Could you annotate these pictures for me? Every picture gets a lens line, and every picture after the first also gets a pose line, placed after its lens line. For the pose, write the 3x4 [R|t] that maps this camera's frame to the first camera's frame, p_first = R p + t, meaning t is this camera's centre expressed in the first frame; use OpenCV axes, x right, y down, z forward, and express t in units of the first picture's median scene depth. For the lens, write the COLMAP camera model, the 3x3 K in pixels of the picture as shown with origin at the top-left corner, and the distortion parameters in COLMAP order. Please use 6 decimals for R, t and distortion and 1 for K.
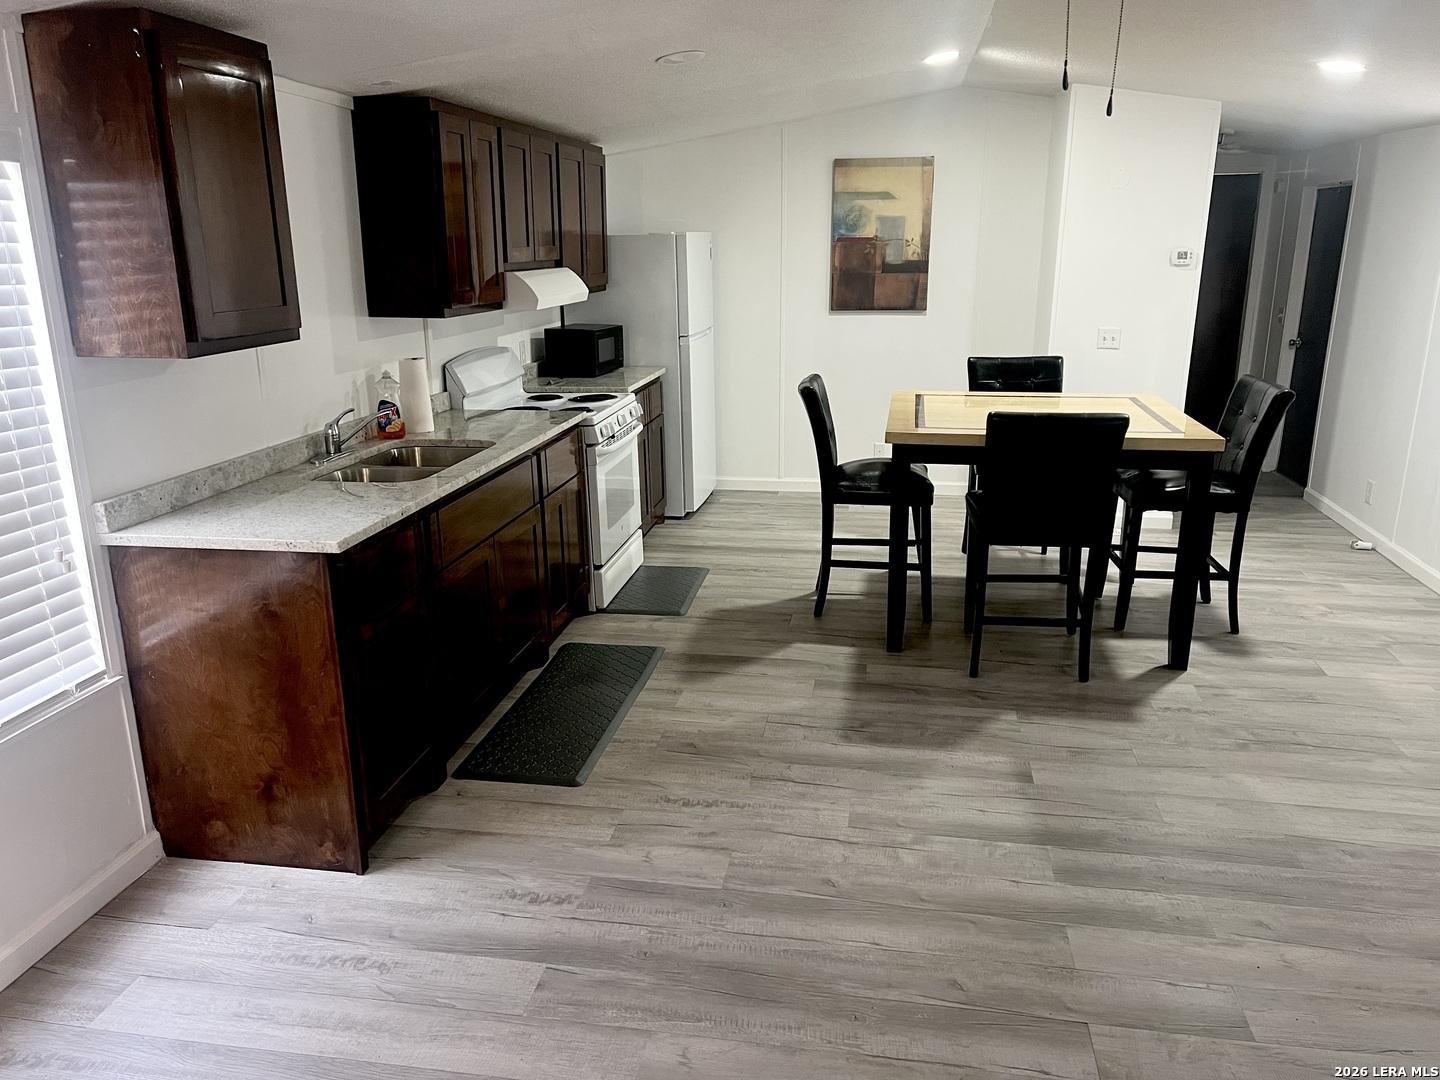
lens RADIAL K [[1101.3, 0, 720.0], [0, 1101.3, 540.0], [0, 0, 1]] dist [0.037961, -0.007458]
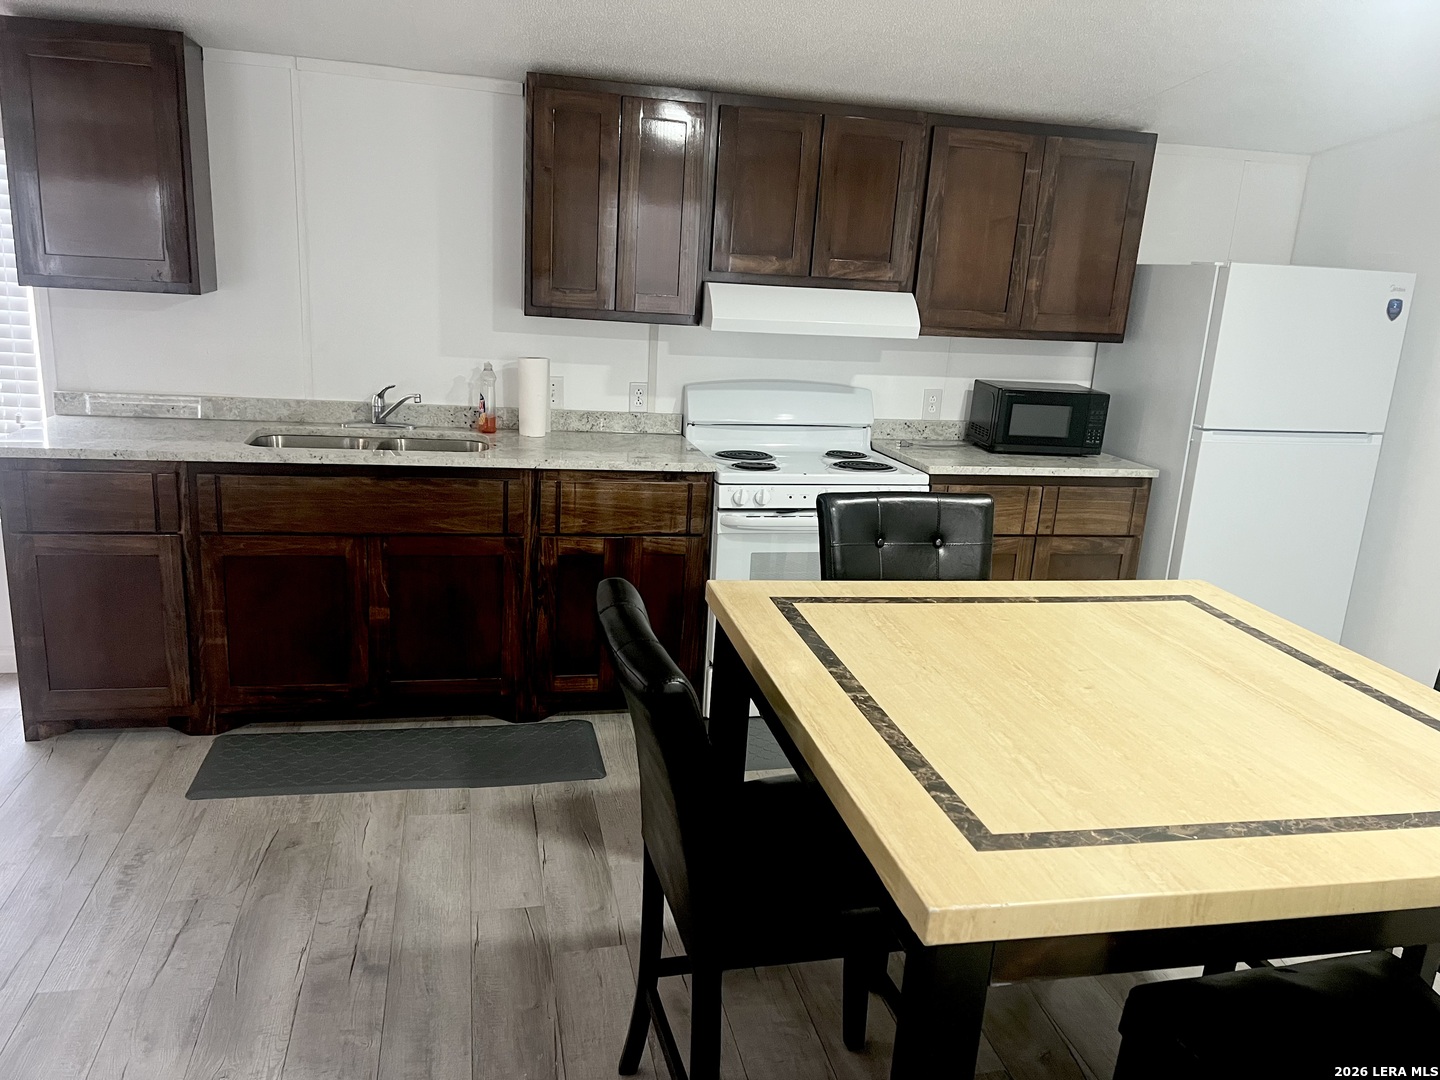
lens RADIAL K [[1101.3, 0, 720.0], [0, 1101.3, 540.0], [0, 0, 1]] dist [0.037961, -0.007458]
pose [[0.368004, 0.267452, -0.890529, 0.716067], [-0.307415, 0.938877, 0.154936, -0.231452], [0.877536, 0.216745, 0.427730, 0.840331]]
